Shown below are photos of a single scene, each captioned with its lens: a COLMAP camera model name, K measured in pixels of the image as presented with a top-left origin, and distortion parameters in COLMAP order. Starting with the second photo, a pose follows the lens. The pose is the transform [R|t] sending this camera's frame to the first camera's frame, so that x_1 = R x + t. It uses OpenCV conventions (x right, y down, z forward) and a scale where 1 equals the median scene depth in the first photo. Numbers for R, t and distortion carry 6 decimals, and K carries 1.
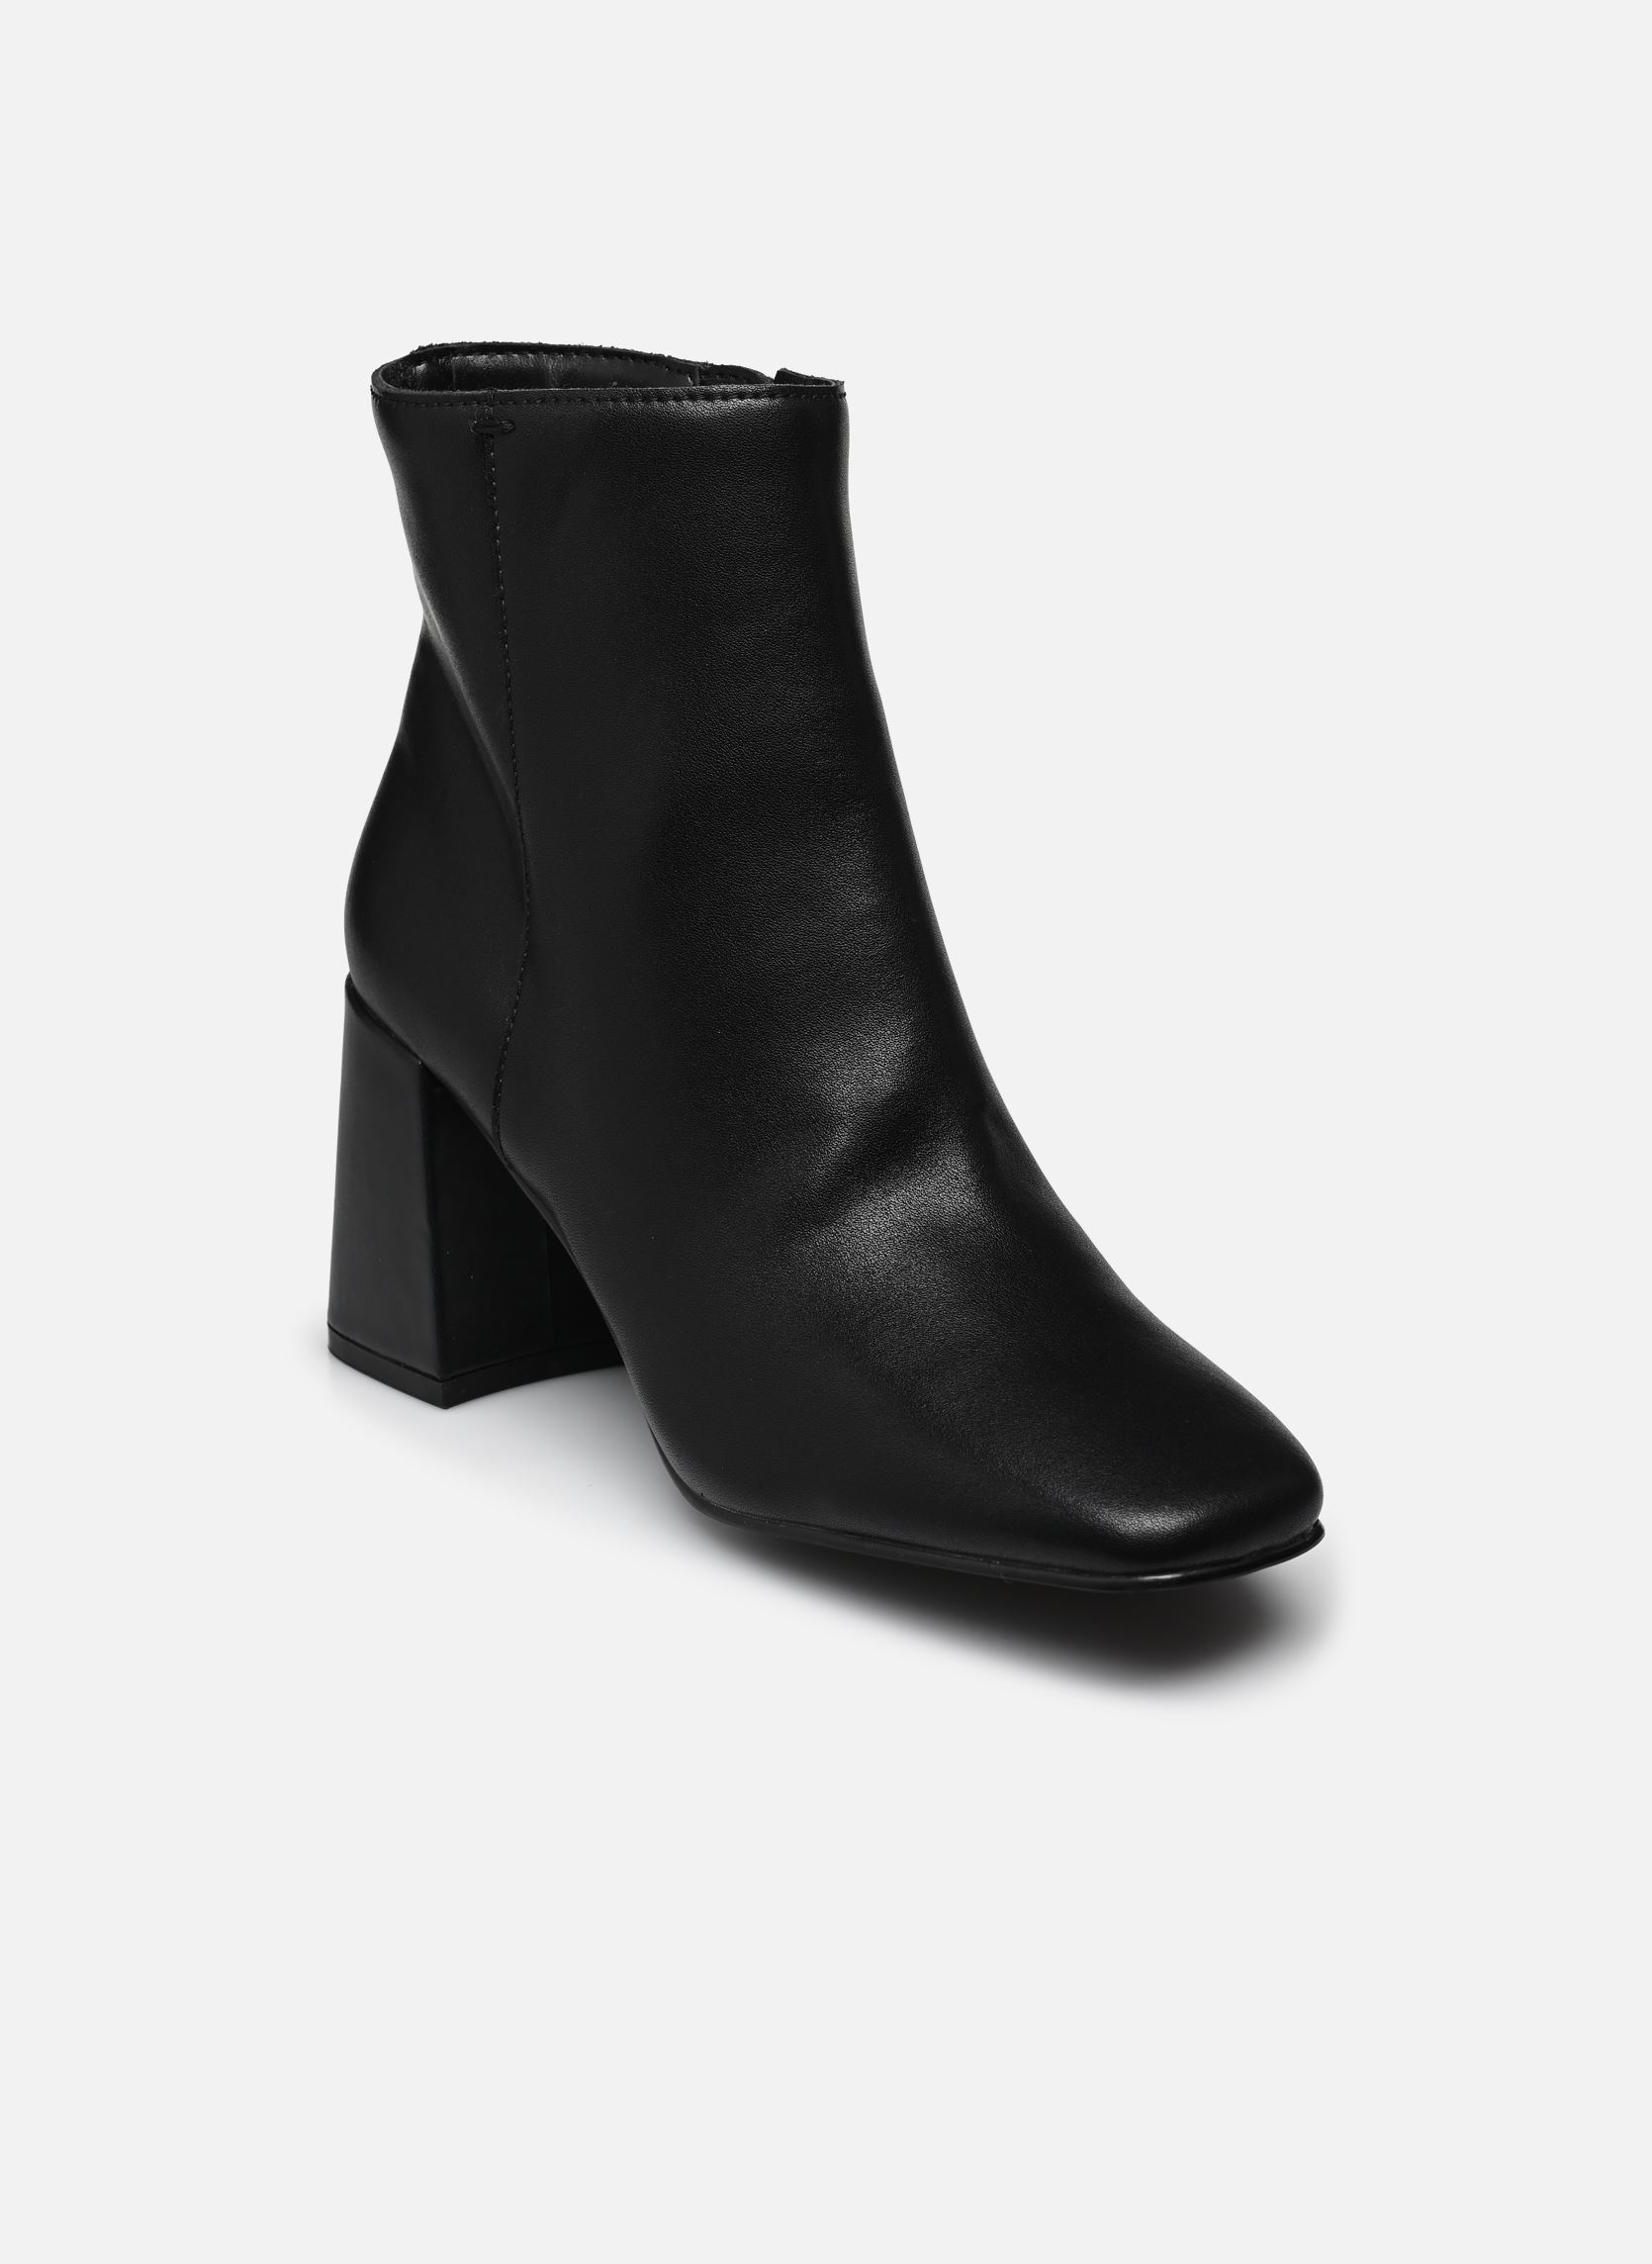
lens RADIAL K [[7649.3, 0, 828.2], [0, 7649.3, 1134.7], [0, 0, 1]] dist [-0.077320, 0.000000]
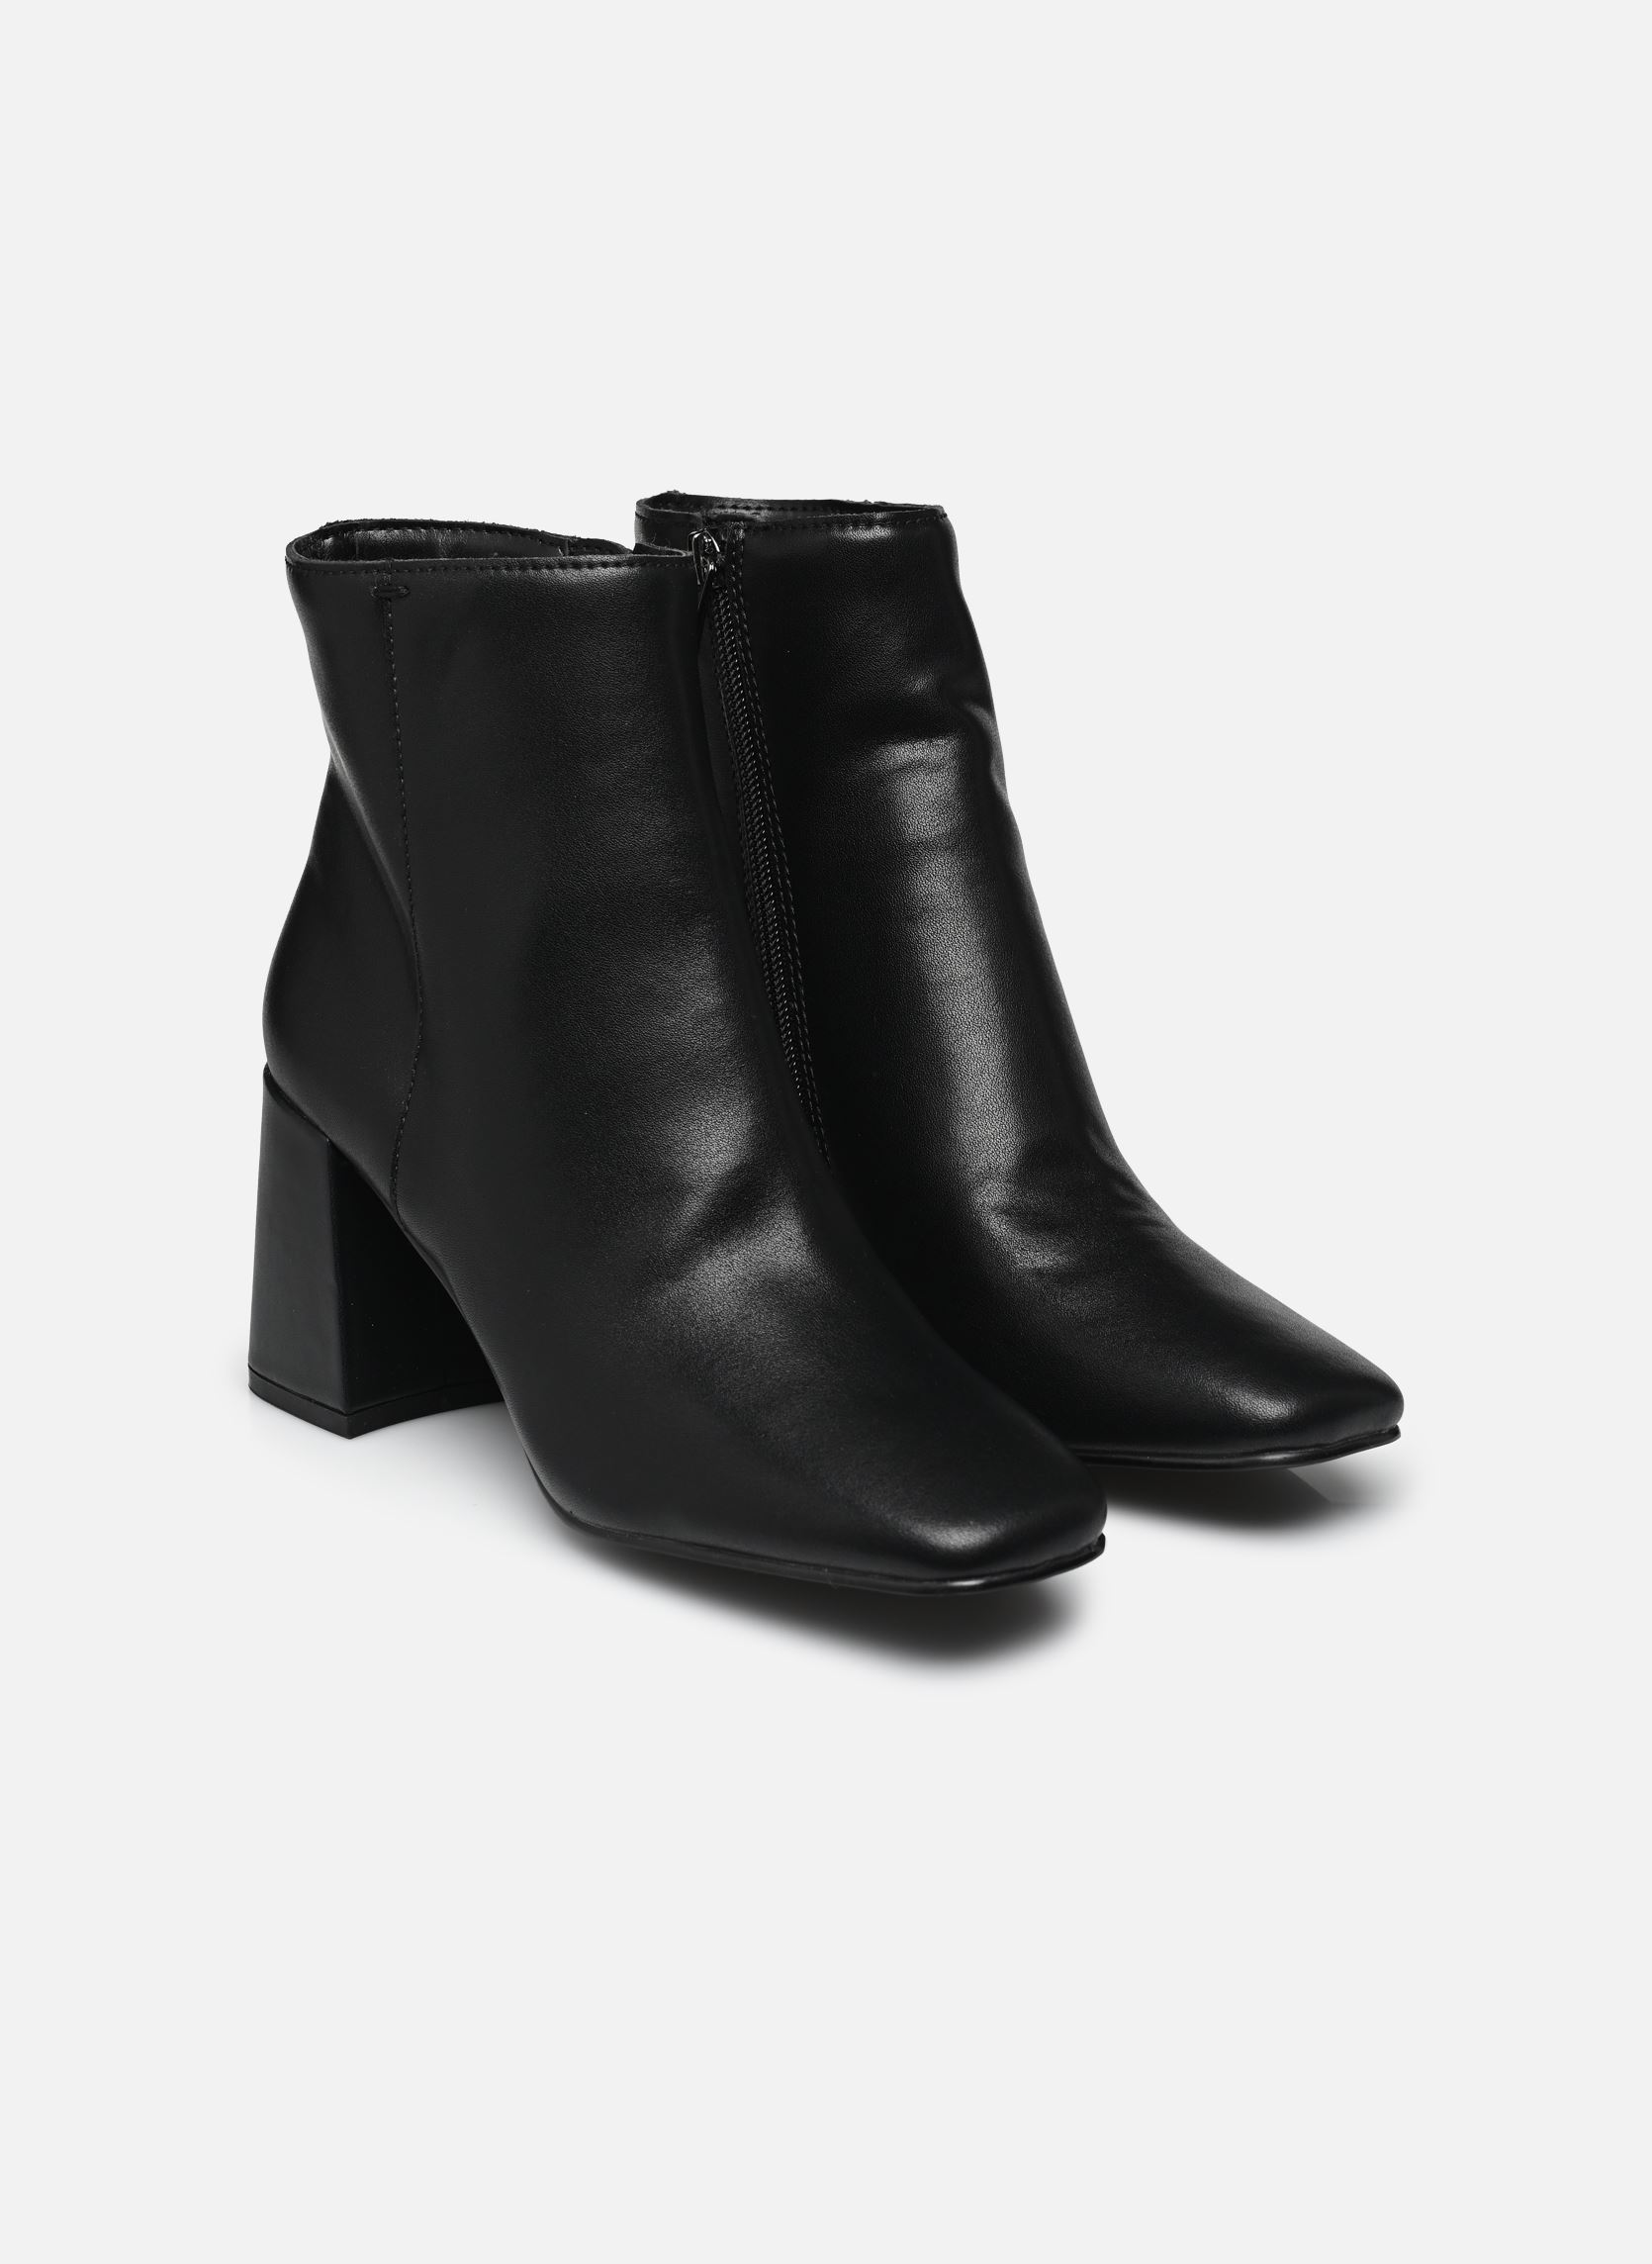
lens RADIAL K [[7649.3, 0, 823.5], [0, 7649.3, 1129.9], [0, 0, 1]] dist [-0.077320, 0.000000]
pose [[0.999952, -0.001080, 0.009710, 0.010512], [0.001139, 0.999981, -0.006105, -0.003802], [-0.009703, 0.006116, 0.999934, -0.160682]]
